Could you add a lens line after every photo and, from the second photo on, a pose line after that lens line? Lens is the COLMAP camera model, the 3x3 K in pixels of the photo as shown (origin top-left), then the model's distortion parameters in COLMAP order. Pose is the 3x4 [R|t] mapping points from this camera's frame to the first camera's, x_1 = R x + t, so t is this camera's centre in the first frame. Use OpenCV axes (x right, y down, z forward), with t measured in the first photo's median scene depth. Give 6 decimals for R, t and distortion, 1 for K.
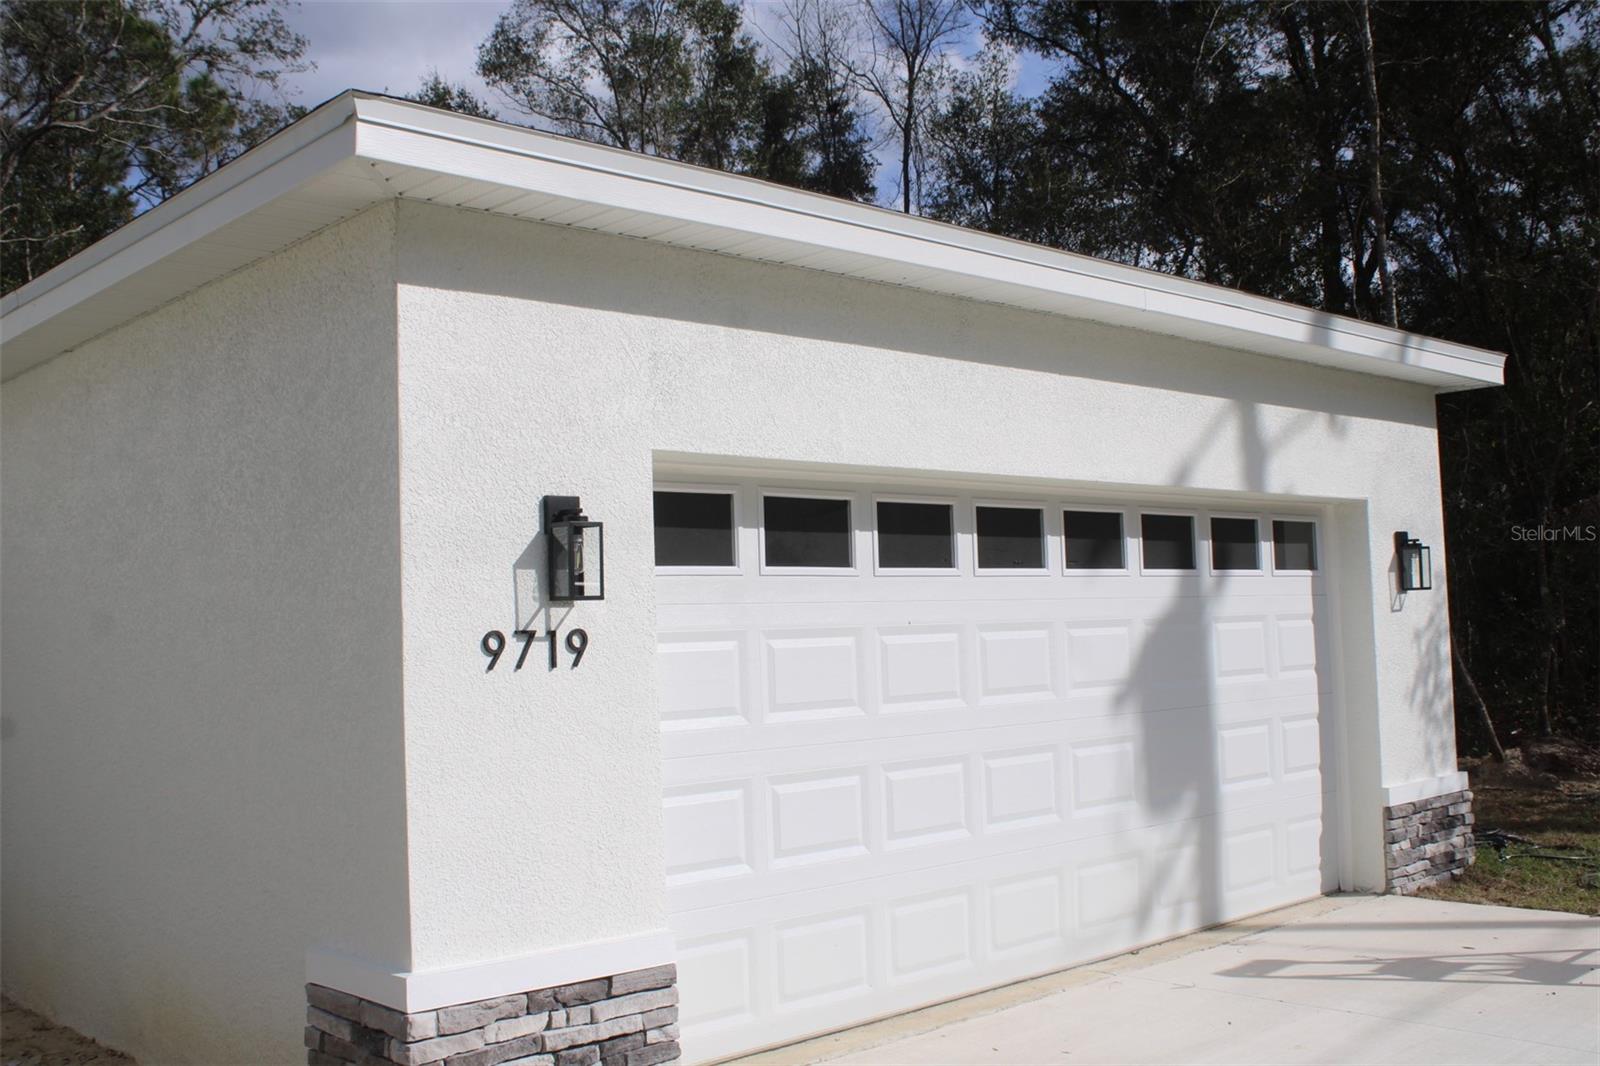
lens RADIAL K [[1616.4, 0, 801.6], [0, 1616.4, 525.9], [0, 0, 1]] dist [-0.073113, 0.000000]
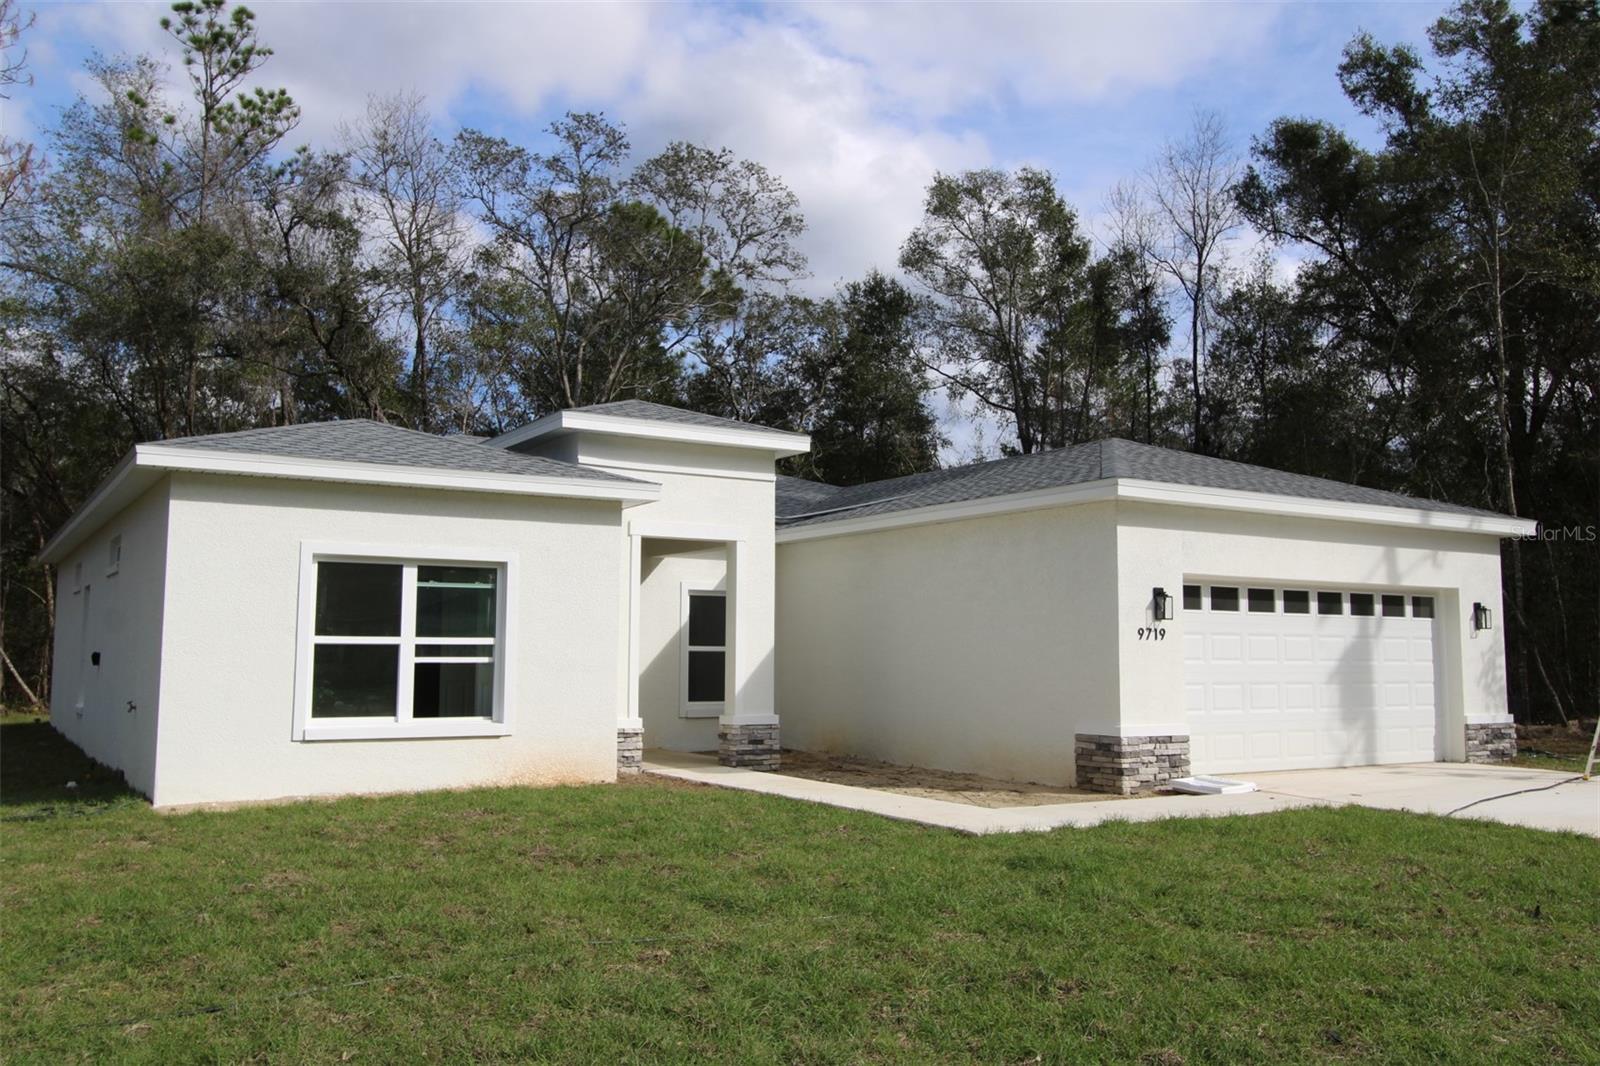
lens RADIAL K [[1366.9, 0, 799.7], [0, 1366.9, 520.4], [0, 0, 1]] dist [0.003857, 0.025910]
pose [[0.981740, 0.020588, -0.189113, -0.187775], [-0.026143, 0.999296, -0.026925, -0.033667], [0.188425, 0.031378, 0.981586, -1.025737]]
